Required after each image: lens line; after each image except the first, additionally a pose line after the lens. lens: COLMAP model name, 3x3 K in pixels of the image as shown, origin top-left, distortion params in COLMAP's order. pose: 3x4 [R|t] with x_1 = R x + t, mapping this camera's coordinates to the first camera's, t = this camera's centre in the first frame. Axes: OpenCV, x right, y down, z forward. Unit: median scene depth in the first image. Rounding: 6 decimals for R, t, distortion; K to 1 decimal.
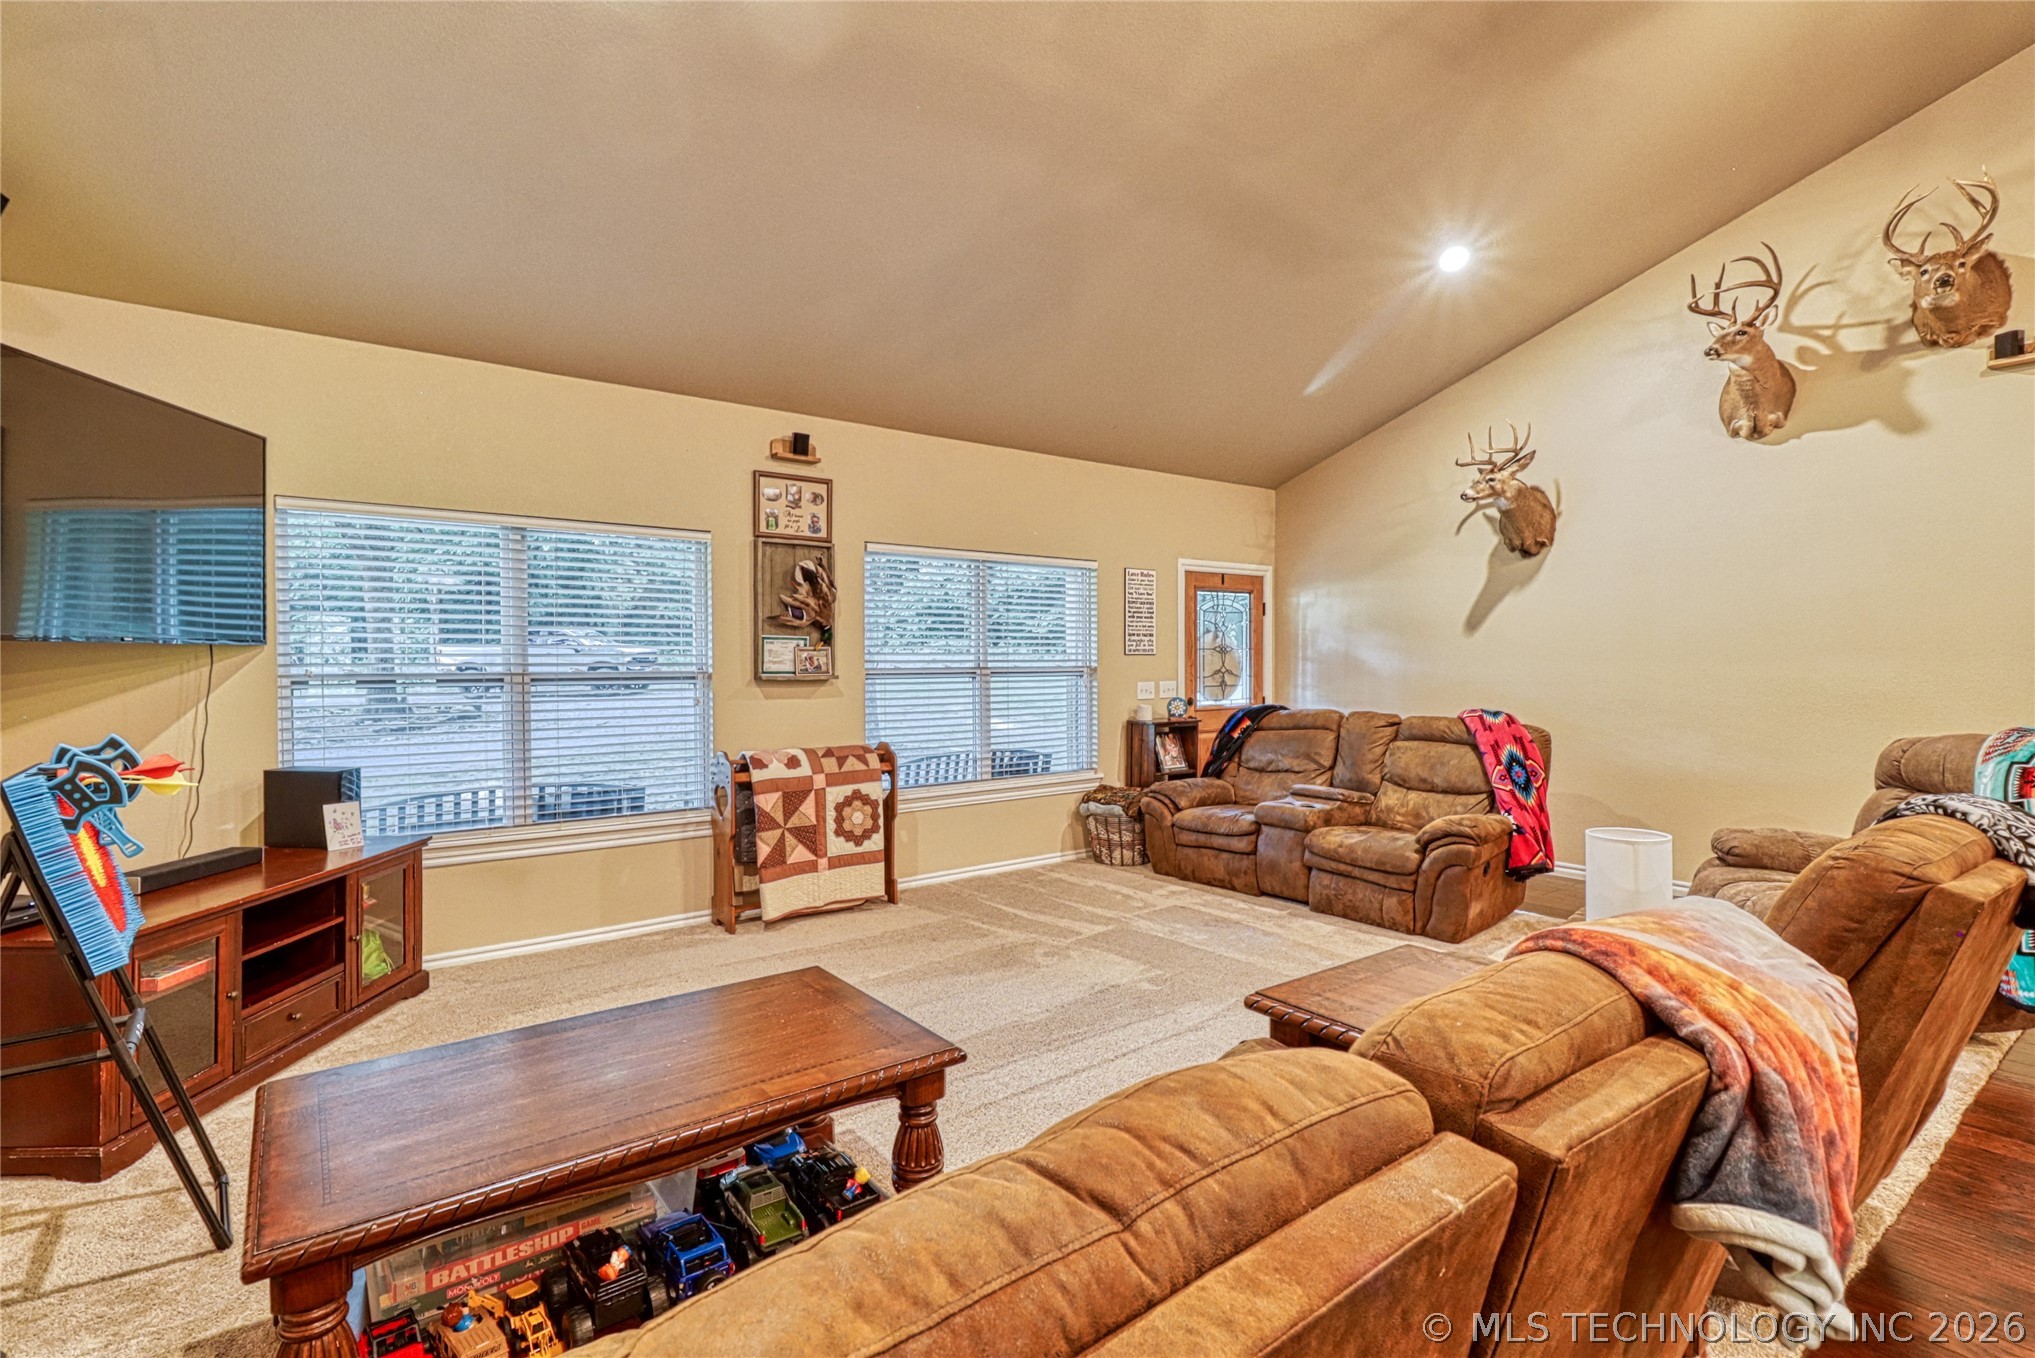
lens RADIAL K [[975.4, 0, 997.7], [0, 975.4, 671.0], [0, 0, 1]] dist [0.005924, -0.001155]
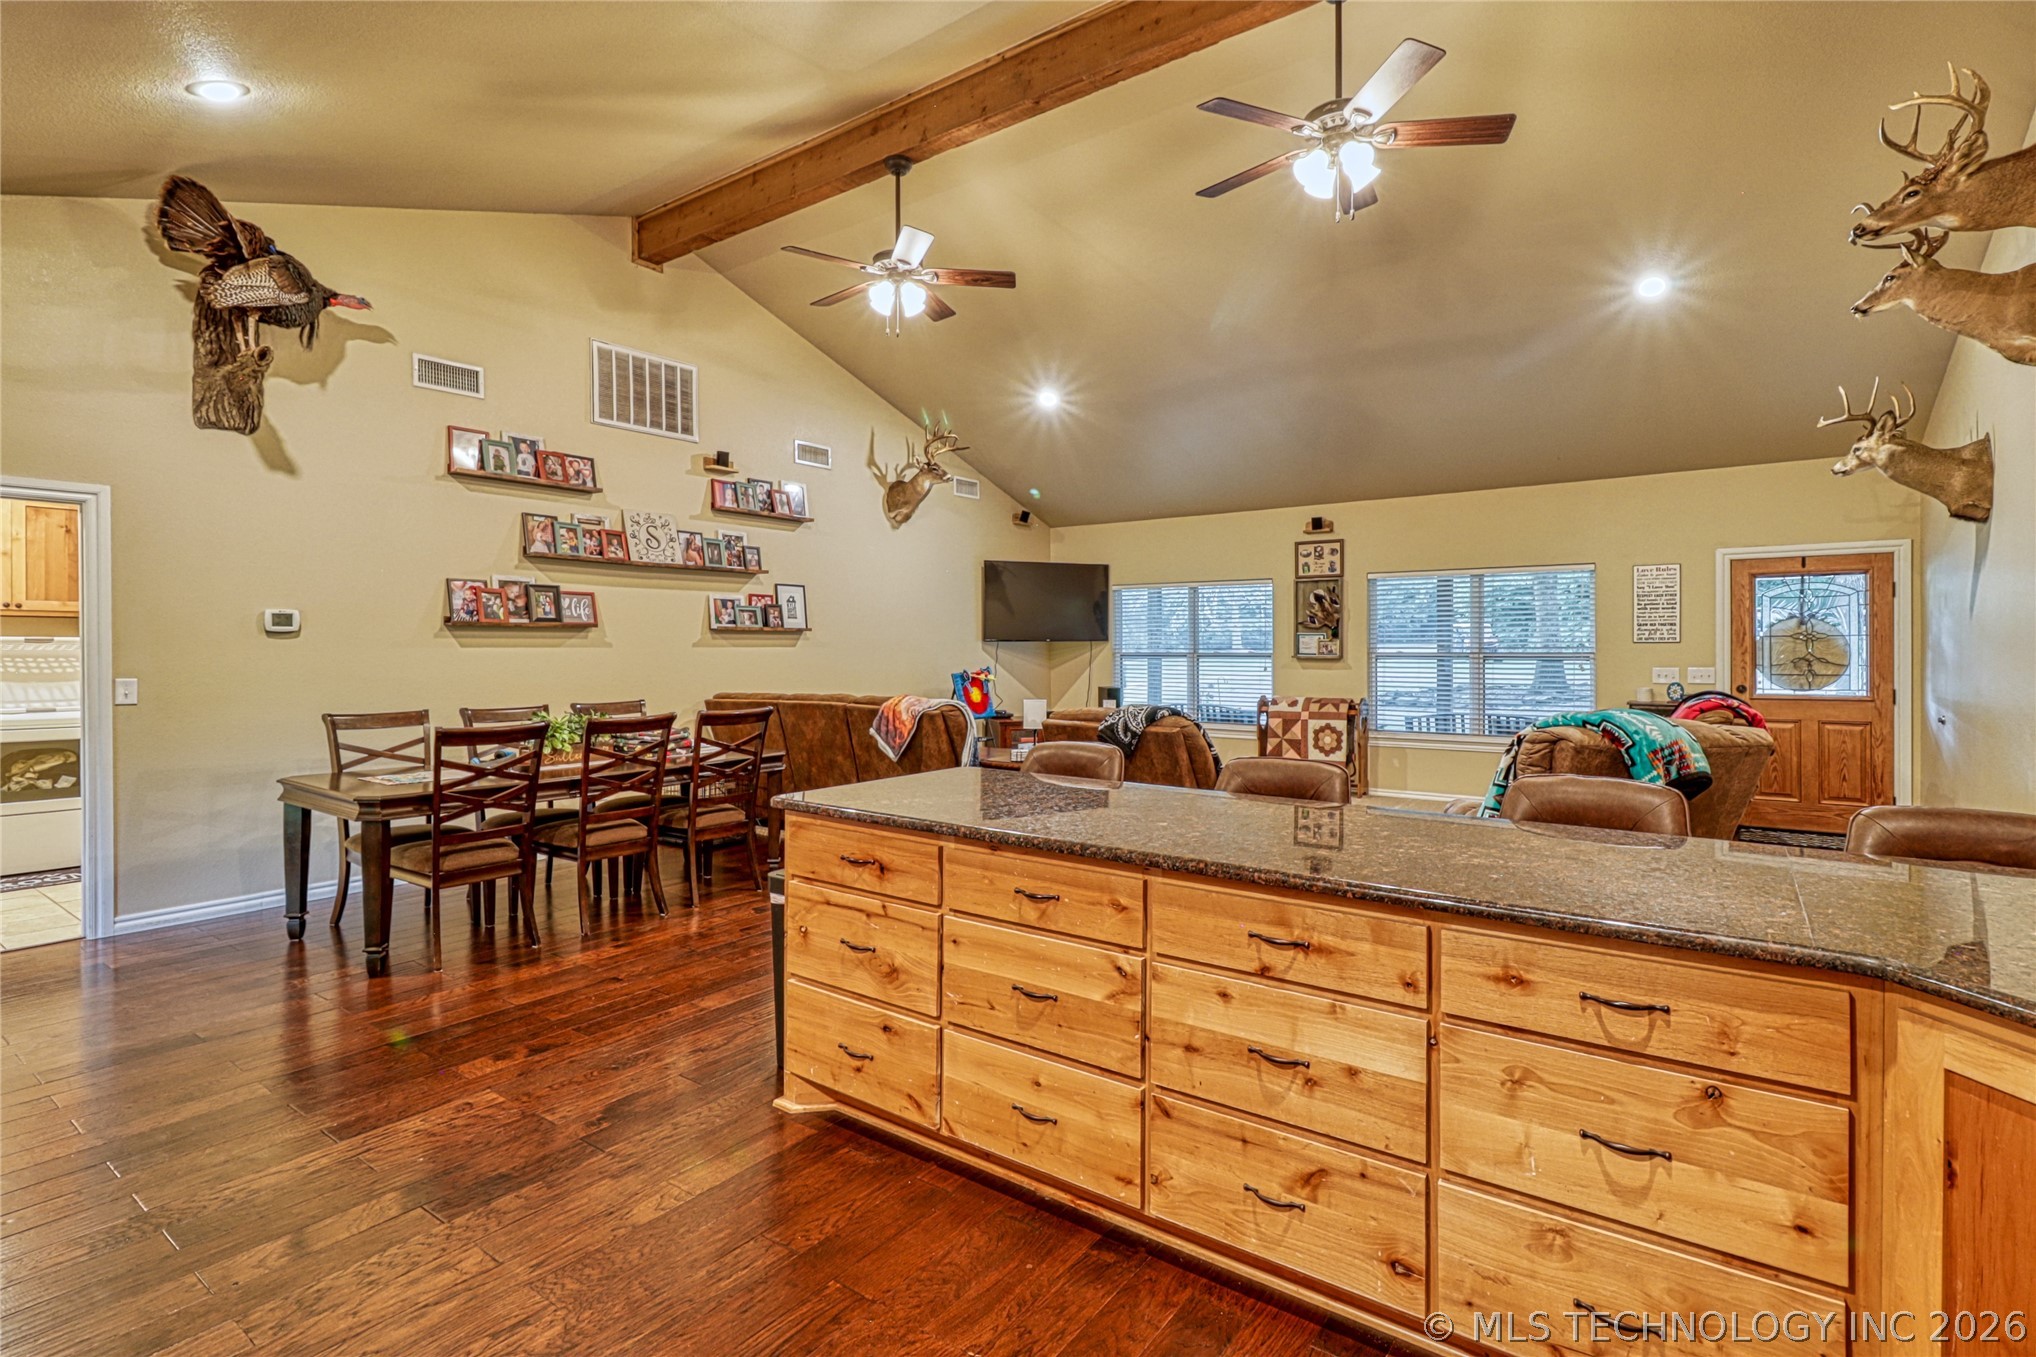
lens RADIAL K [[975.9, 0, 1045.2], [0, 975.9, 651.2], [0, 0, 1]] dist [0.005924, -0.001155]
pose [[0.299174, 0.005836, -0.954181, 1.306242], [-0.011276, 0.999933, 0.002580, -0.002906], [0.954132, 0.009987, 0.299220, 0.019603]]
